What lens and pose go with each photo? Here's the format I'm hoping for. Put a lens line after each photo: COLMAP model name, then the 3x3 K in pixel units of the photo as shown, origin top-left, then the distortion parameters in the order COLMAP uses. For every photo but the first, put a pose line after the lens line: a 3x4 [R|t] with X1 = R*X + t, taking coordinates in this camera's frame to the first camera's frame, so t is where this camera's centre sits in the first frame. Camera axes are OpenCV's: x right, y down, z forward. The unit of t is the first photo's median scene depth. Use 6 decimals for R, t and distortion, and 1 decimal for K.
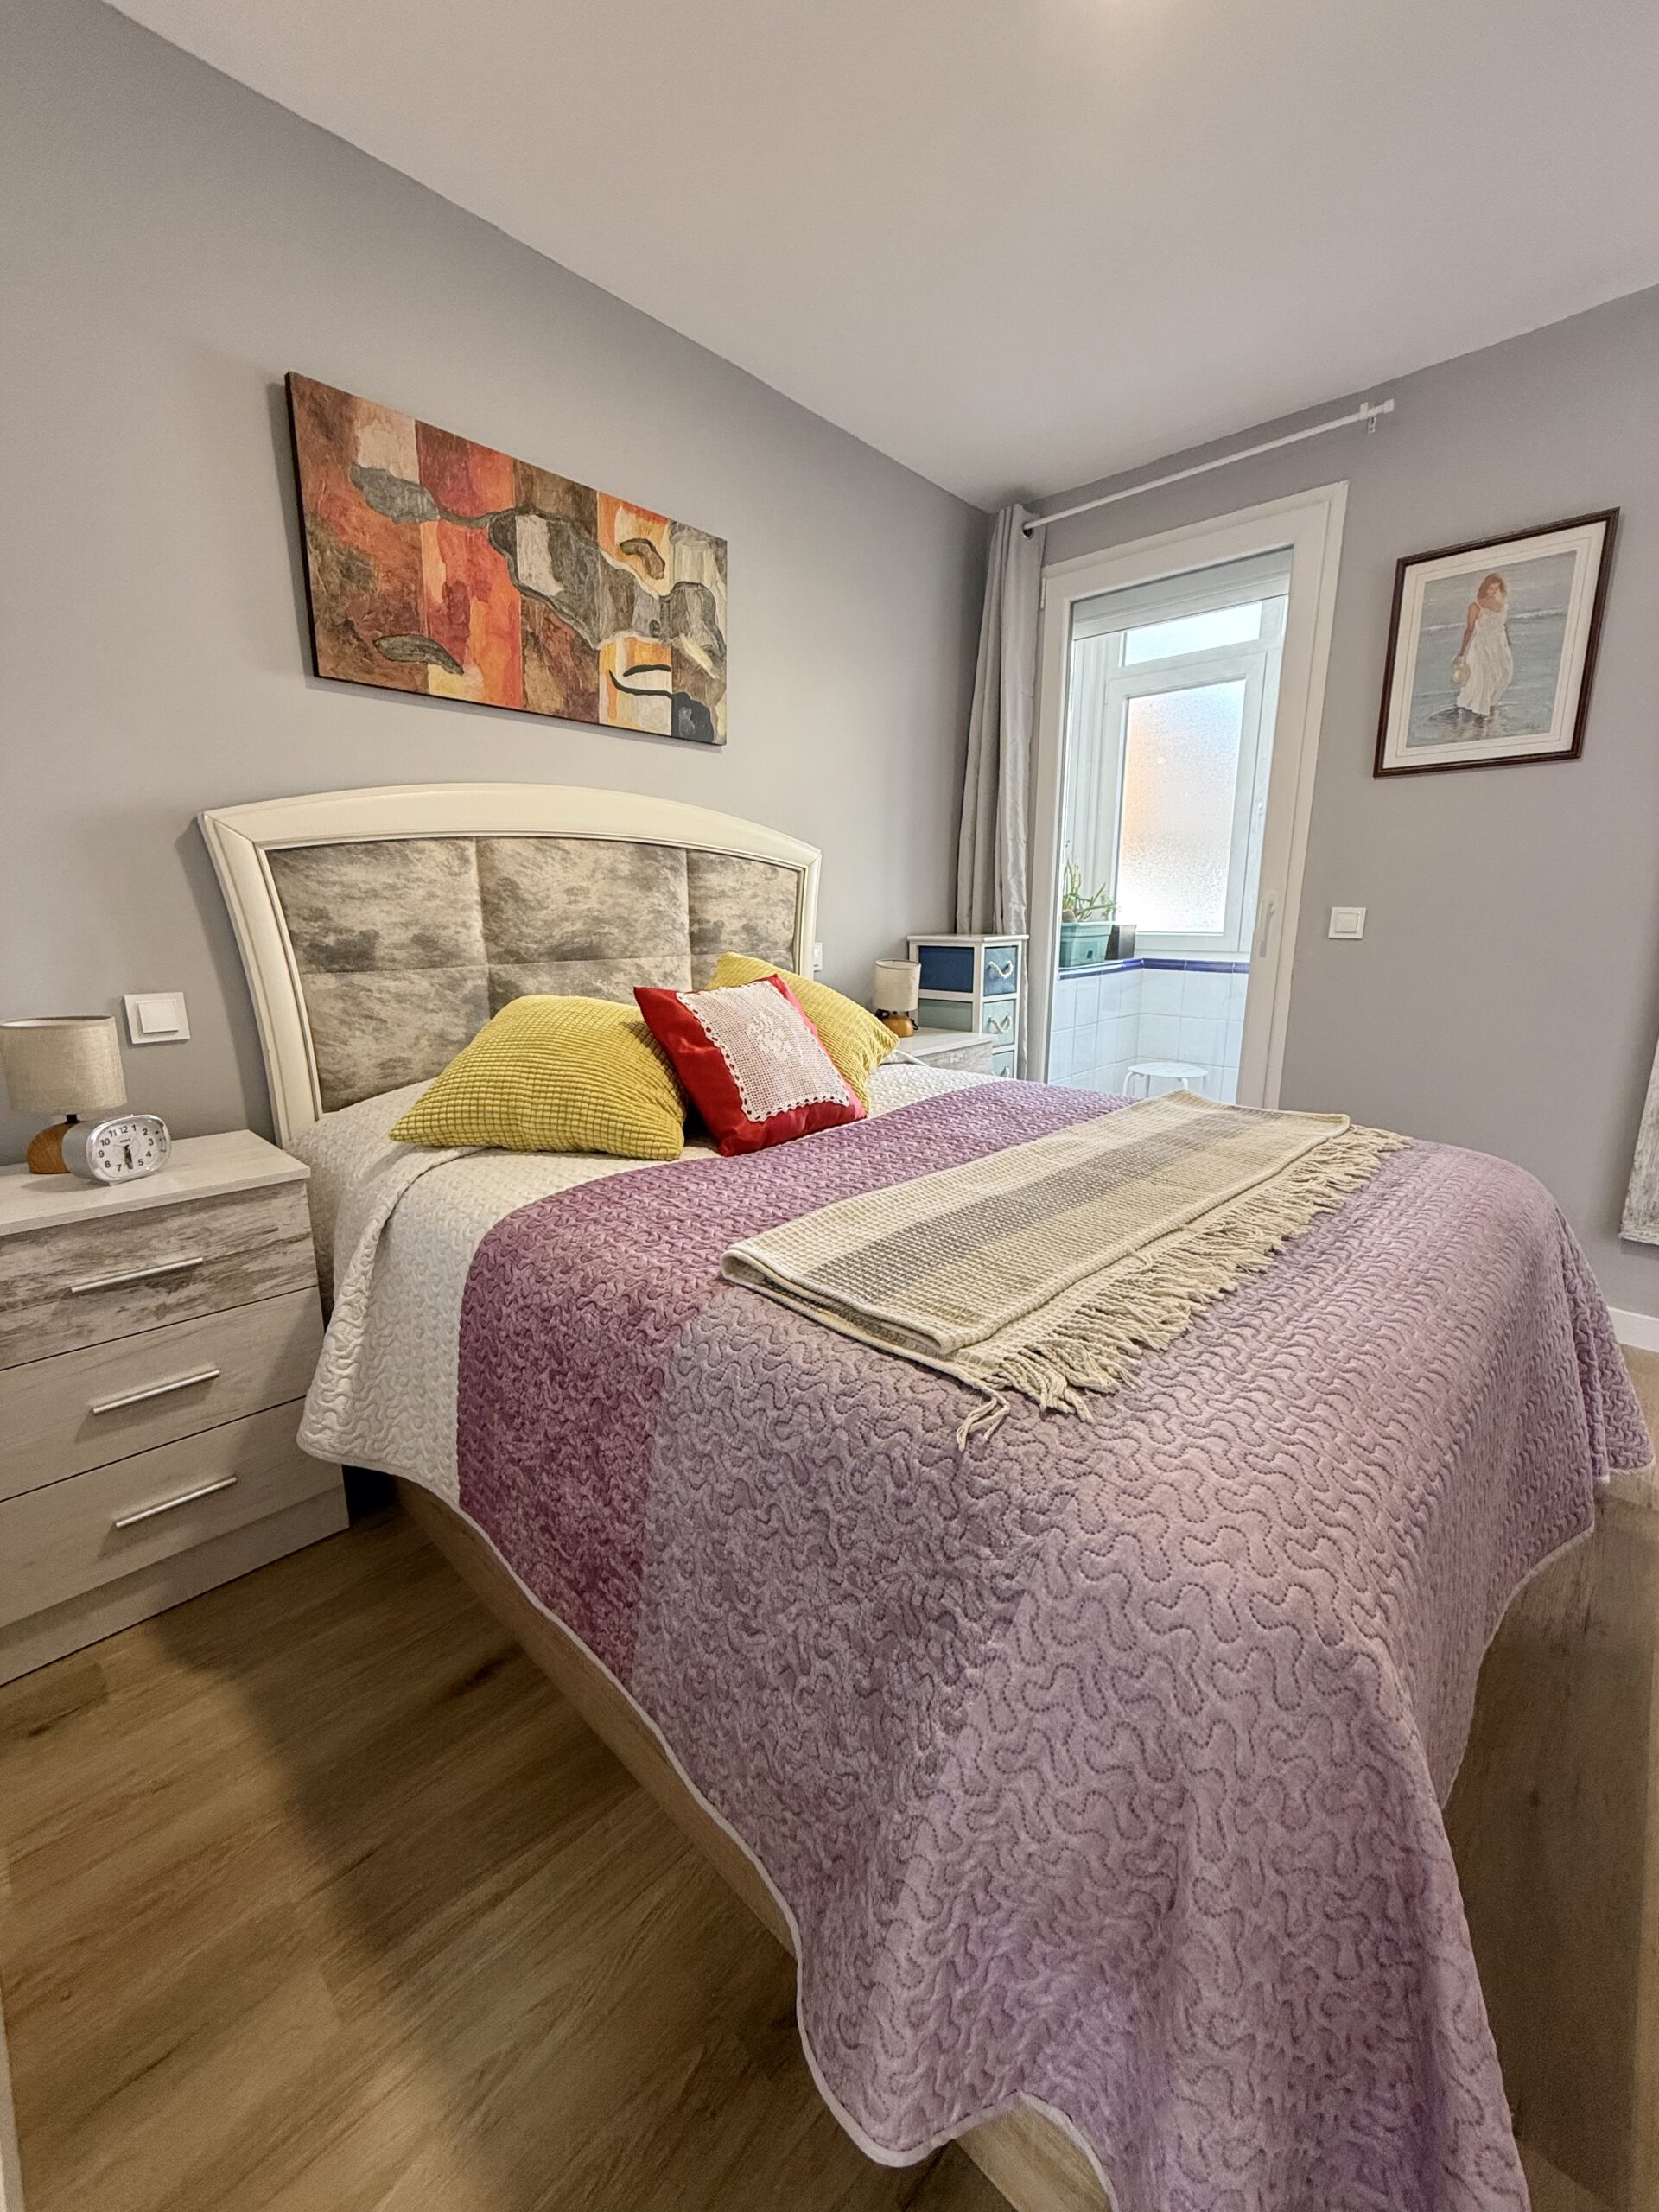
lens RADIAL K [[883.8, 0, 828.0], [0, 883.8, 1101.2], [0, 0, 1]] dist [-0.000710, 0.000260]
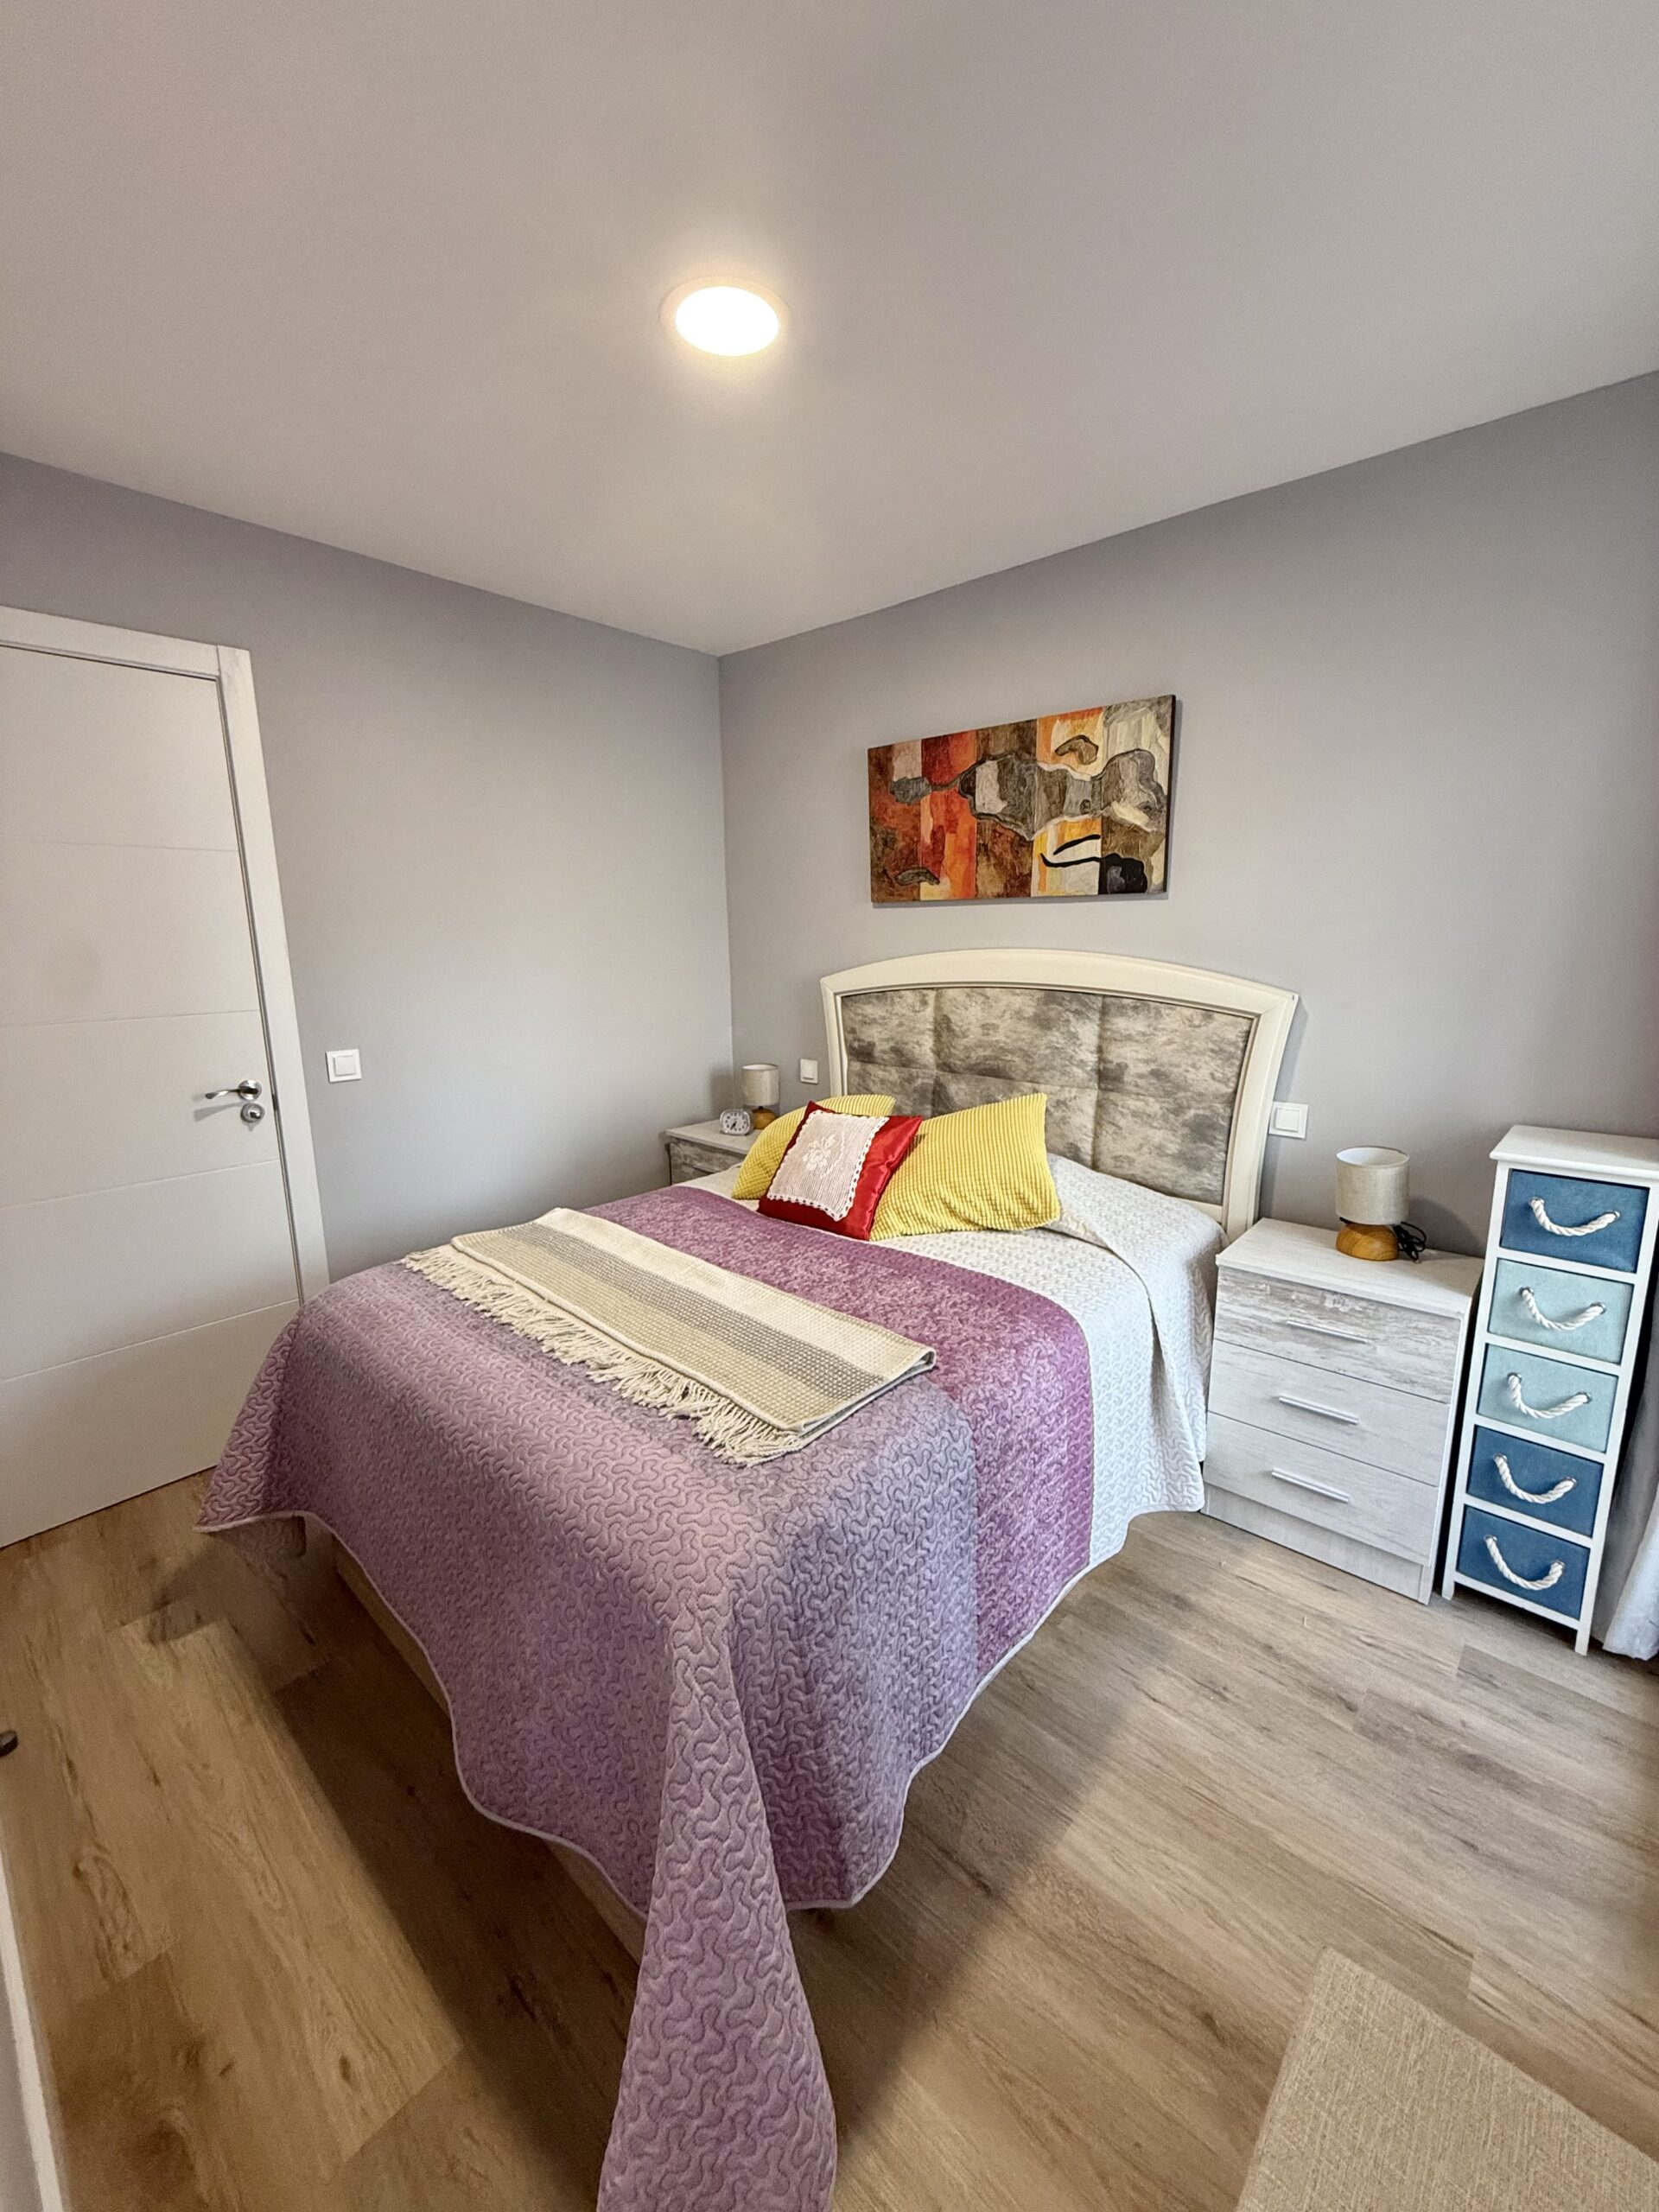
lens RADIAL K [[883.8, 0, 828.0], [0, 883.8, 1101.2], [0, 0, 1]] dist [-0.000710, 0.000260]
pose [[0.021547, 0.197483, -0.980070, 1.039430], [-0.198262, 0.961672, 0.189417, -0.337693], [0.979912, 0.190229, 0.059874, 0.716895]]
